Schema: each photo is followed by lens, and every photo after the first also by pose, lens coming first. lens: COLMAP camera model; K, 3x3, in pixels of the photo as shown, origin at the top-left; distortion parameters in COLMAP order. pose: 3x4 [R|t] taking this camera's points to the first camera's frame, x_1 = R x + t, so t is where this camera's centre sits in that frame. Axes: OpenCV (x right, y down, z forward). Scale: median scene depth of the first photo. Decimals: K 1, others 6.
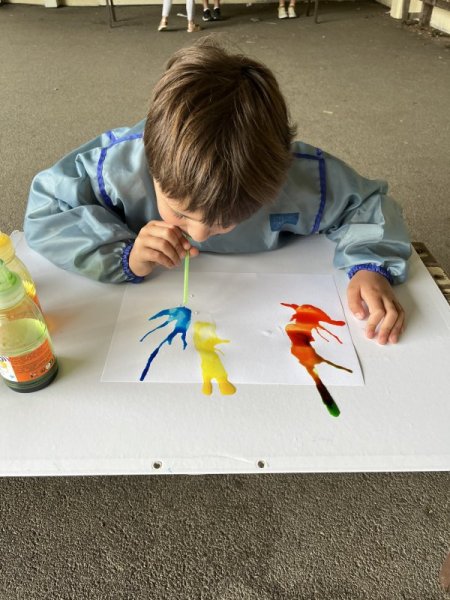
lens RADIAL K [[456.1, 0, 225.7], [0, 456.1, 299.4], [0, 0, 1]] dist [0.030665, -0.052608]
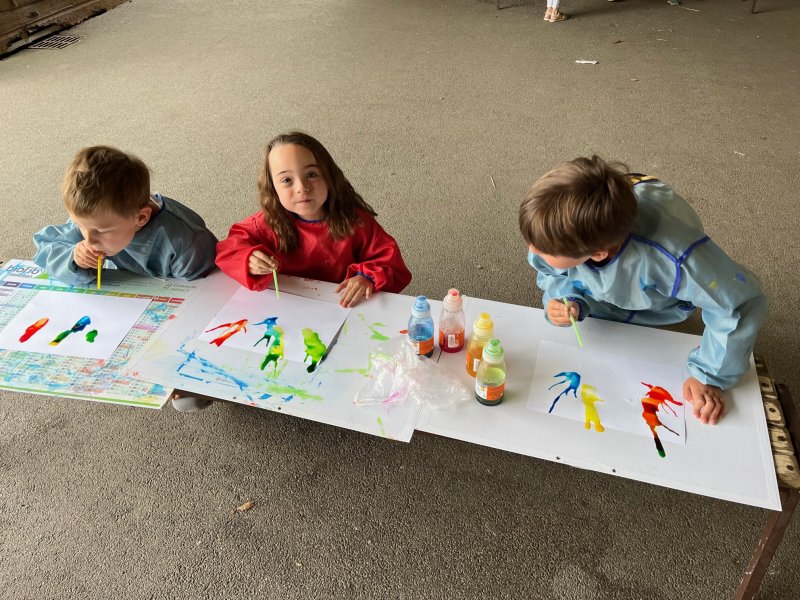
lens RADIAL K [[608.1, 0, 398.5], [0, 608.1, 300.4], [0, 0, 1]] dist [0.030665, -0.052608]
pose [[0.949155, 0.165393, -0.267860, -0.154971], [-0.166689, 0.985844, 0.018062, -0.171069], [0.267056, 0.027505, 0.963288, -1.252041]]
